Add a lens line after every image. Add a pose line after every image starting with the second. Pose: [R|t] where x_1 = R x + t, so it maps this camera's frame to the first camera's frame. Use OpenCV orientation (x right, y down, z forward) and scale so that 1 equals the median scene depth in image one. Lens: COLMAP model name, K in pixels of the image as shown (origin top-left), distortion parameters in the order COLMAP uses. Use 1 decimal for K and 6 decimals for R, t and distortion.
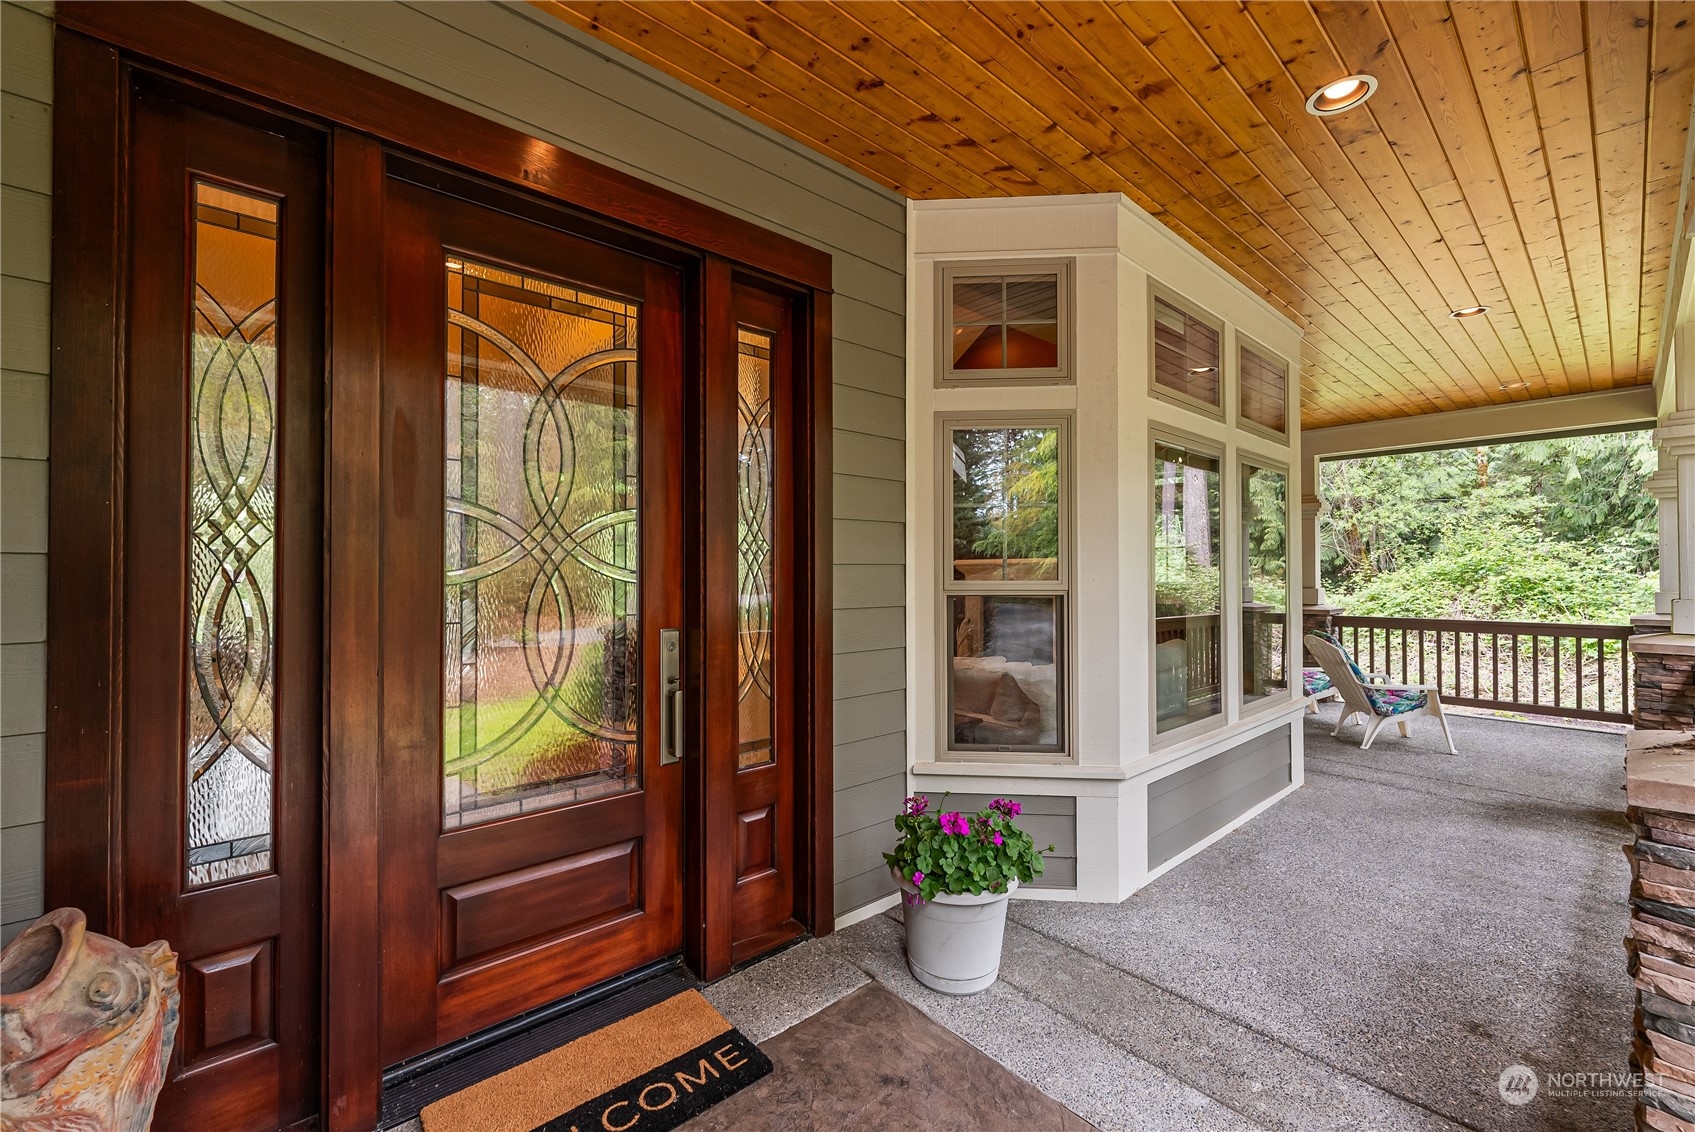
lens RADIAL K [[684.7, 0, 847.5], [0, 684.7, 566.0], [0, 0, 1]] dist [0.001174, 0.000001]
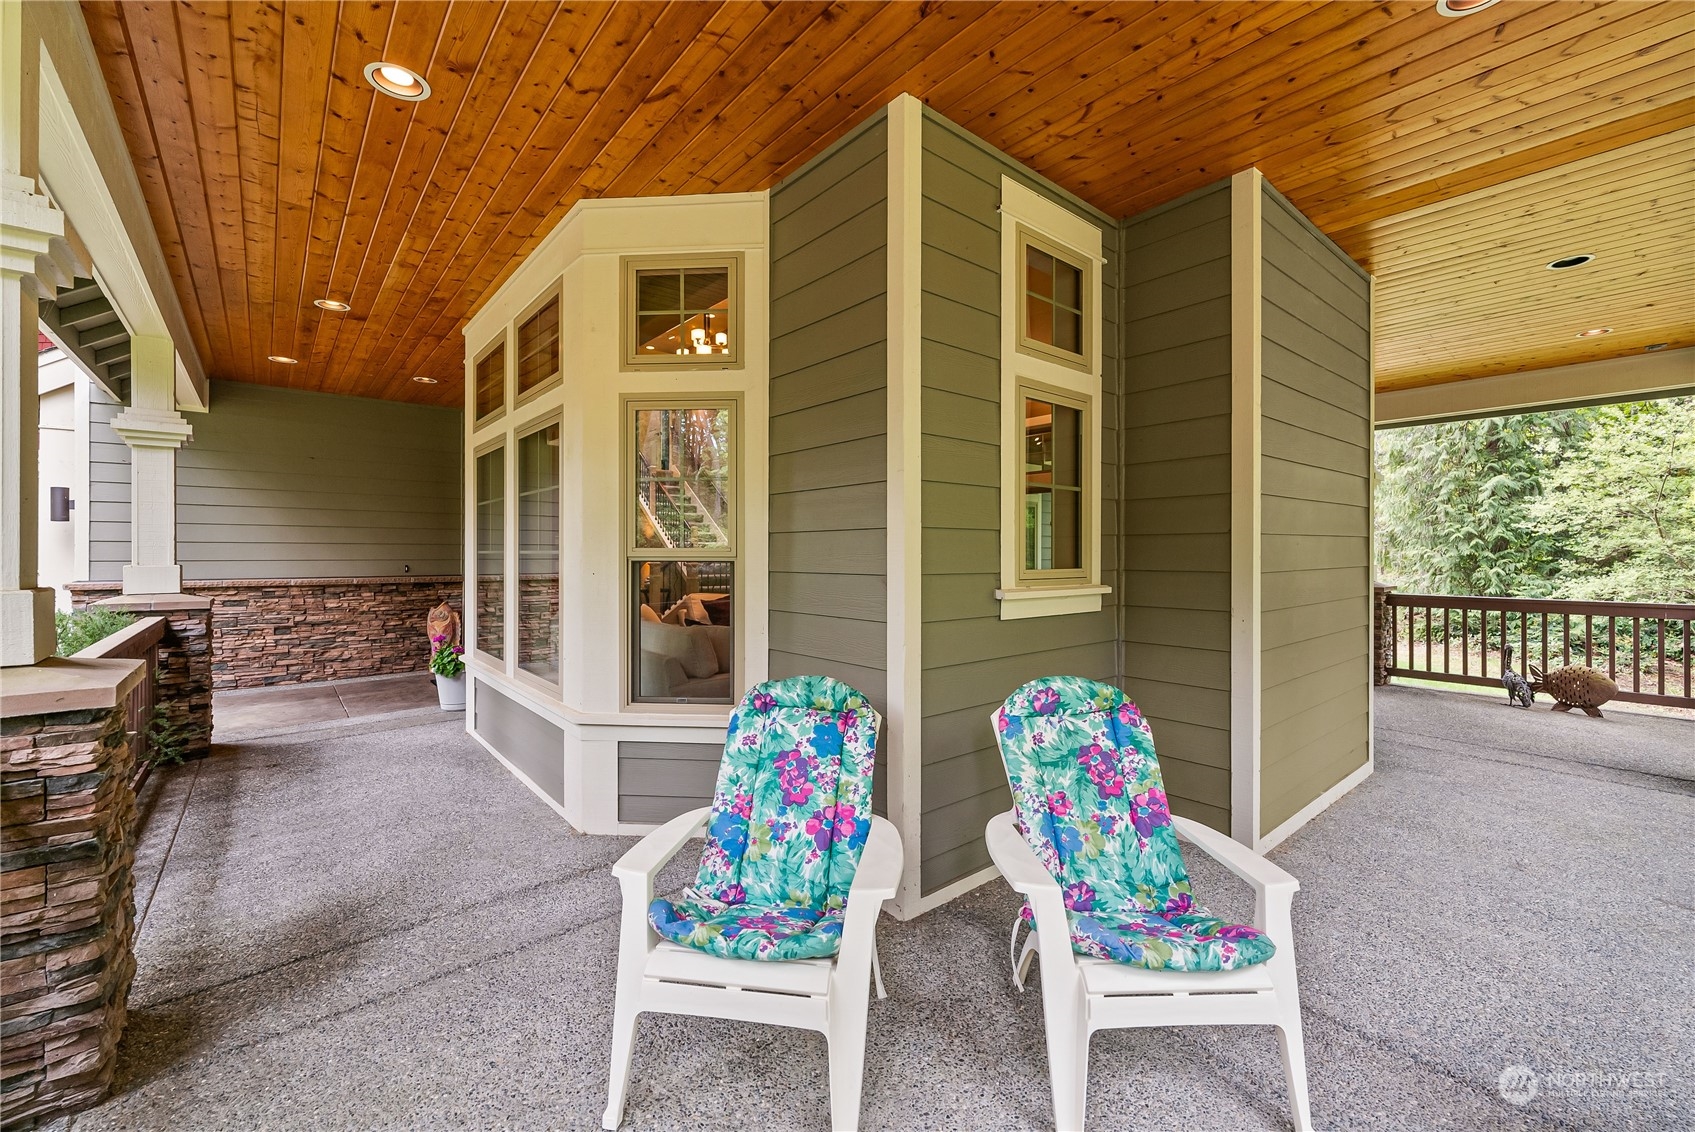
lens RADIAL K [[684.7, 0, 847.5], [0, 684.7, 566.0], [0, 0, 1]] dist [0.001174, 0.000001]
pose [[-0.016890, -0.002070, -0.999855, 1.506181], [0.001288, 0.999997, -0.002092, 0.044783], [0.999857, -0.001324, -0.016887, 1.408831]]
